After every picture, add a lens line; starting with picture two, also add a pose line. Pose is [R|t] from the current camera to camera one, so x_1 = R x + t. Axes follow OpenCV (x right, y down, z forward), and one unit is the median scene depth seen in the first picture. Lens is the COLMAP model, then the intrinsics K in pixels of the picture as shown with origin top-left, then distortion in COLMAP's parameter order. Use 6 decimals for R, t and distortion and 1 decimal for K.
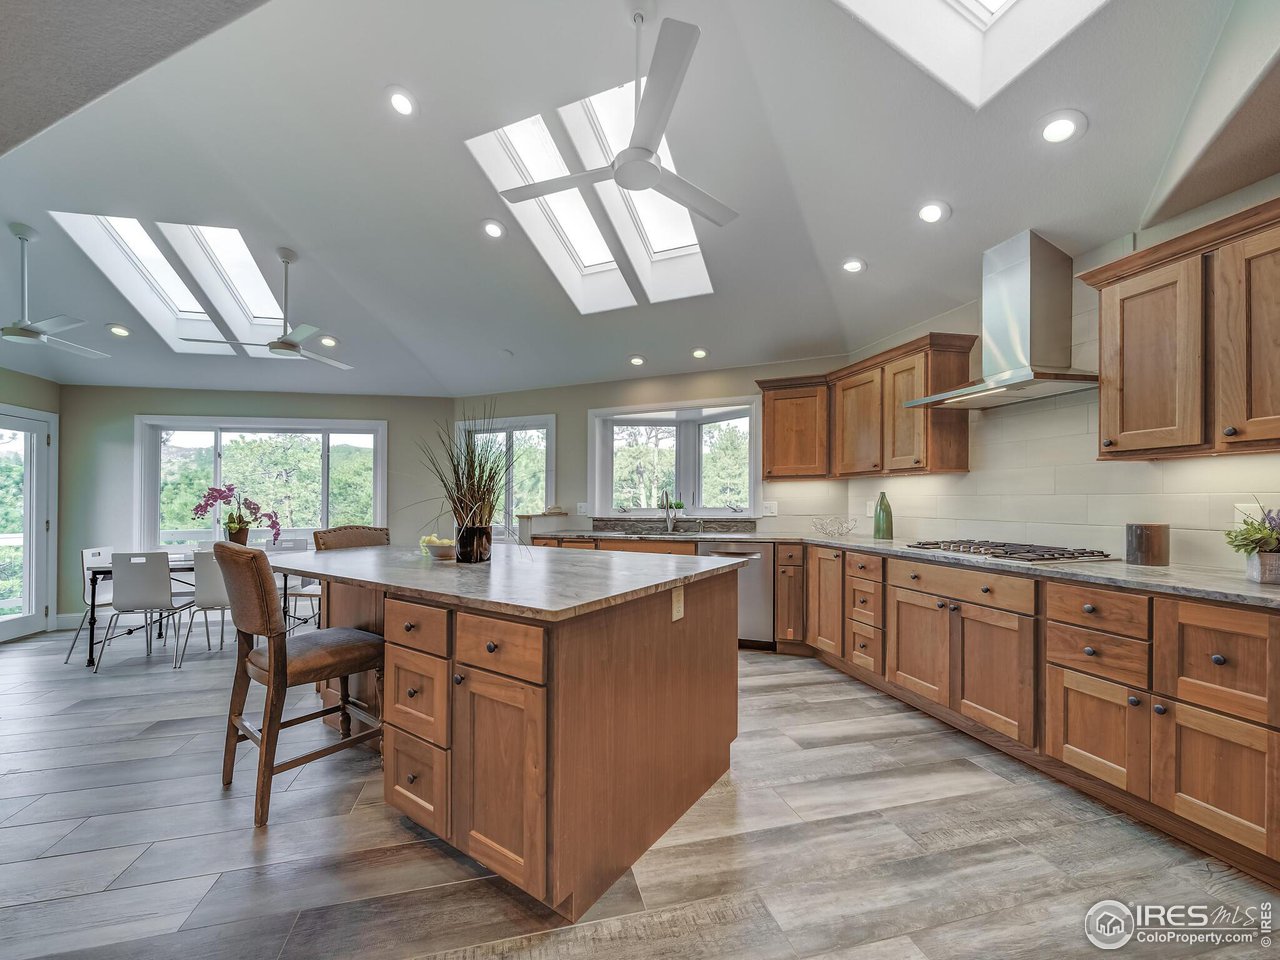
lens RADIAL K [[508.9, 0, 632.8], [0, 508.9, 502.6], [0, 0, 1]] dist [-0.002391, -0.000510]
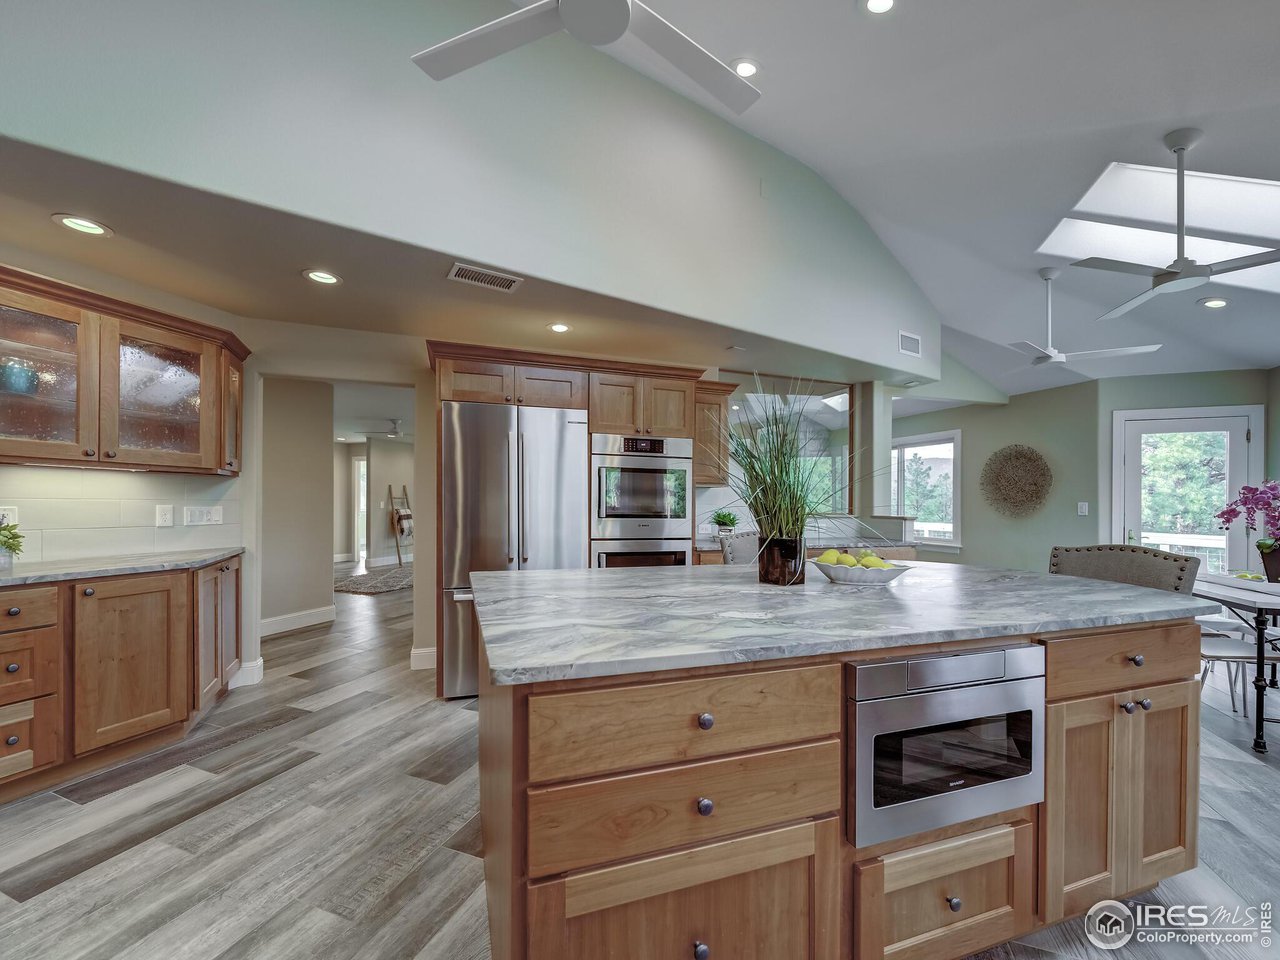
lens RADIAL K [[508.9, 0, 632.8], [0, 508.9, 502.6], [0, 0, 1]] dist [-0.002391, -0.000510]
pose [[-0.582489, 0.002306, -0.812835, 0.425392], [-0.000700, 0.999994, 0.003338, -0.011034], [0.812838, 0.002513, -0.582484, 1.189439]]
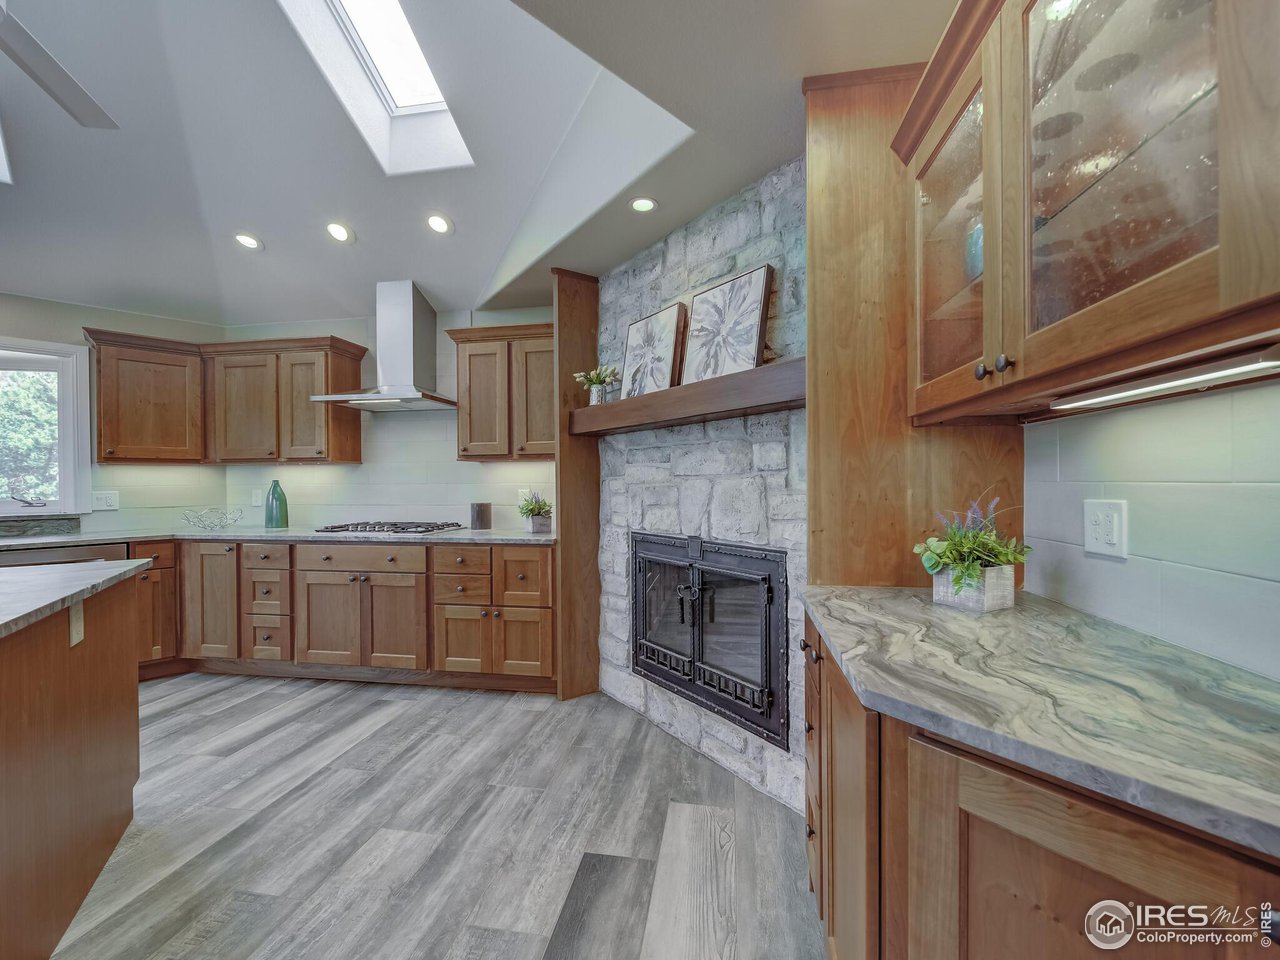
lens RADIAL K [[508.9, 0, 632.8], [0, 508.9, 502.6], [0, 0, 1]] dist [-0.002391, -0.000510]
pose [[0.410676, -0.029026, 0.911319, -0.185934], [0.008486, 0.999572, 0.028013, 0.001294], [-0.911742, -0.003771, 0.410746, -0.054817]]
